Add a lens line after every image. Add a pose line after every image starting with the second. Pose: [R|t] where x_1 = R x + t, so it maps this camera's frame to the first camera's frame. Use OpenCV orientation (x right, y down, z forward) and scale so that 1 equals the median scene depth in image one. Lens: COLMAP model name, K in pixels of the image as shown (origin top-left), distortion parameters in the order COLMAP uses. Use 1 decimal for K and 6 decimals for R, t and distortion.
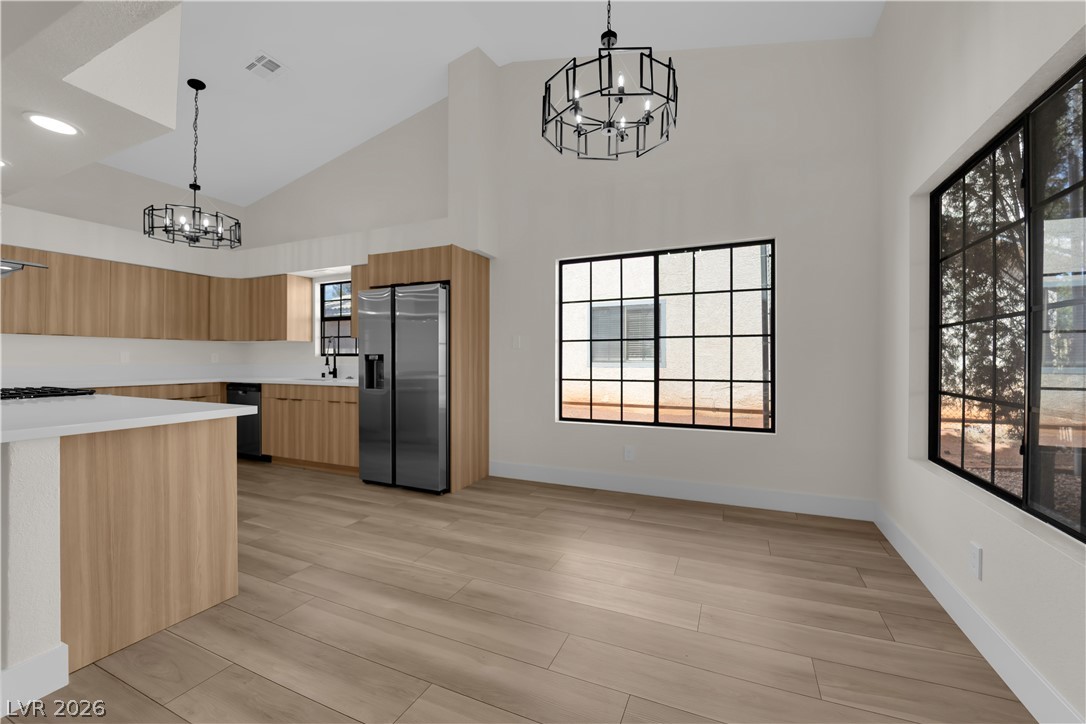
lens RADIAL K [[436.4, 0, 546.0], [0, 436.4, 356.8], [0, 0, 1]] dist [-0.011624, -0.002779]
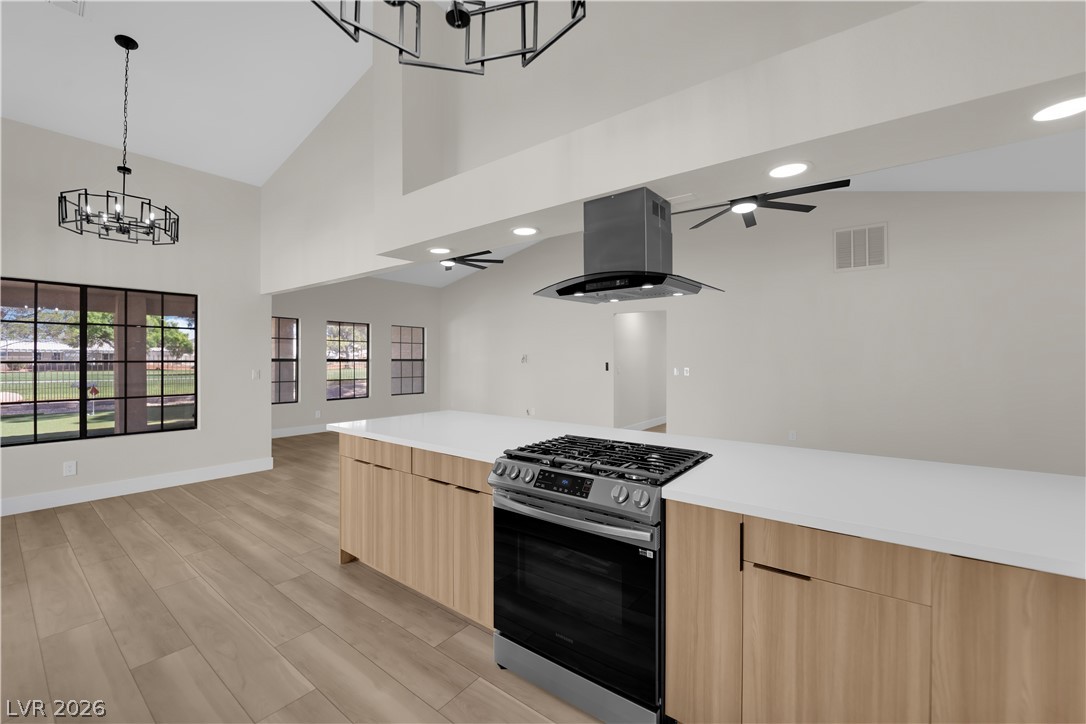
lens RADIAL K [[436.4, 0, 544.7], [0, 436.4, 357.0], [0, 0, 1]] dist [-0.011624, -0.002779]
pose [[-0.973033, -0.000557, 0.230666, -0.884798], [-0.002740, 0.999954, -0.009145, -0.049211], [-0.230650, -0.009530, -0.972990, 1.166150]]
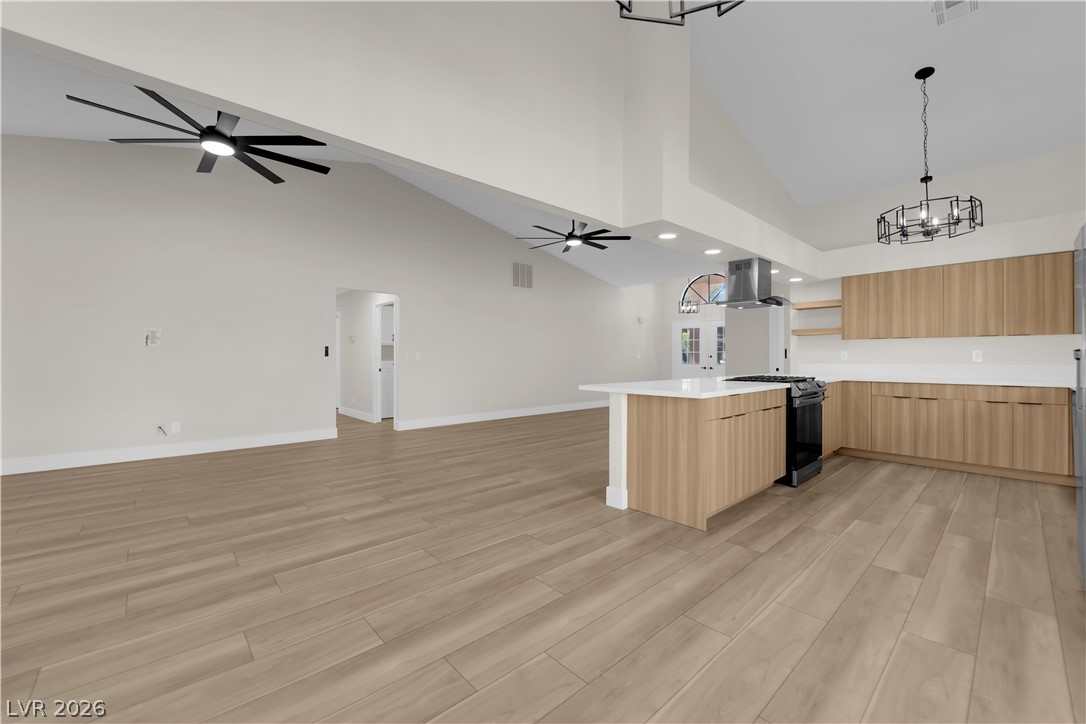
lens RADIAL K [[436.4, 0, 544.4], [0, 436.4, 357.8], [0, 0, 1]] dist [-0.011624, -0.002779]
pose [[-0.405682, -0.000520, -0.914014, 0.393553], [0.004123, 0.999989, -0.002399, 0.004234], [0.914005, -0.004742, -0.405675, 0.582179]]
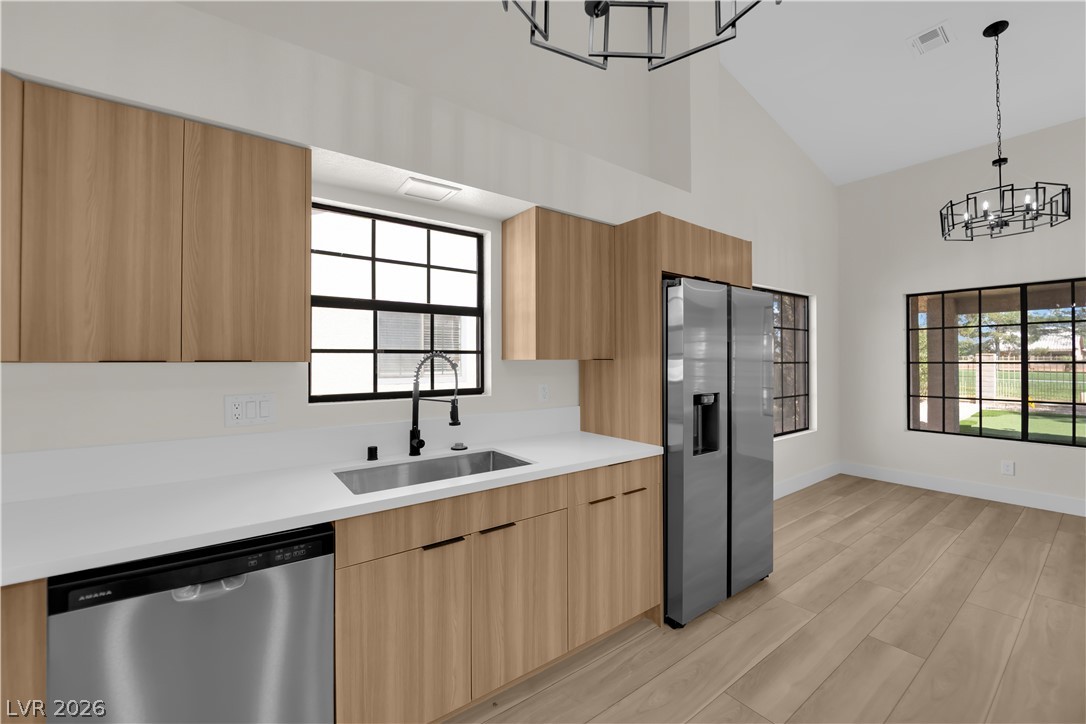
lens RADIAL K [[436.4, 0, 546.0], [0, 436.4, 357.0], [0, 0, 1]] dist [-0.011624, -0.002779]
pose [[0.493543, 0.004692, 0.869709, -0.999125], [-0.001115, 0.999988, -0.004762, -0.050960], [-0.869721, 0.001380, 0.493542, 0.892373]]
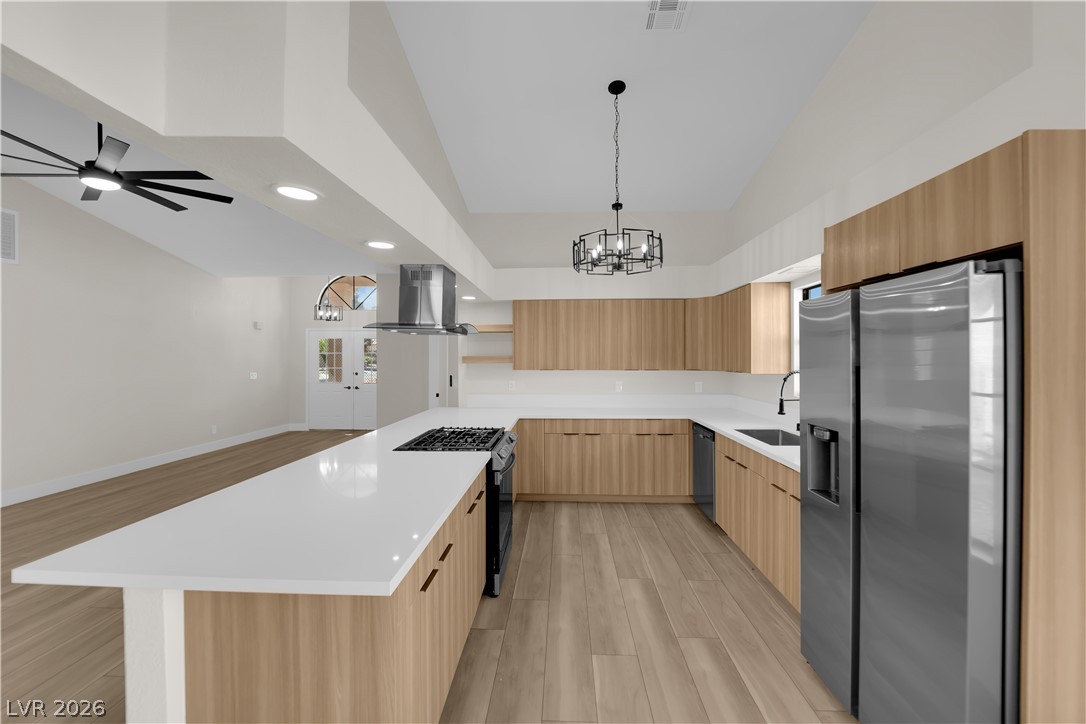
lens RADIAL K [[436.4, 0, 544.7], [0, 436.4, 357.4], [0, 0, 1]] dist [-0.011624, -0.002779]
pose [[0.363080, -0.001110, -0.931757, -0.048351], [0.006190, 0.999980, 0.001221, -0.087528], [0.931738, -0.006211, 0.363079, 0.520610]]
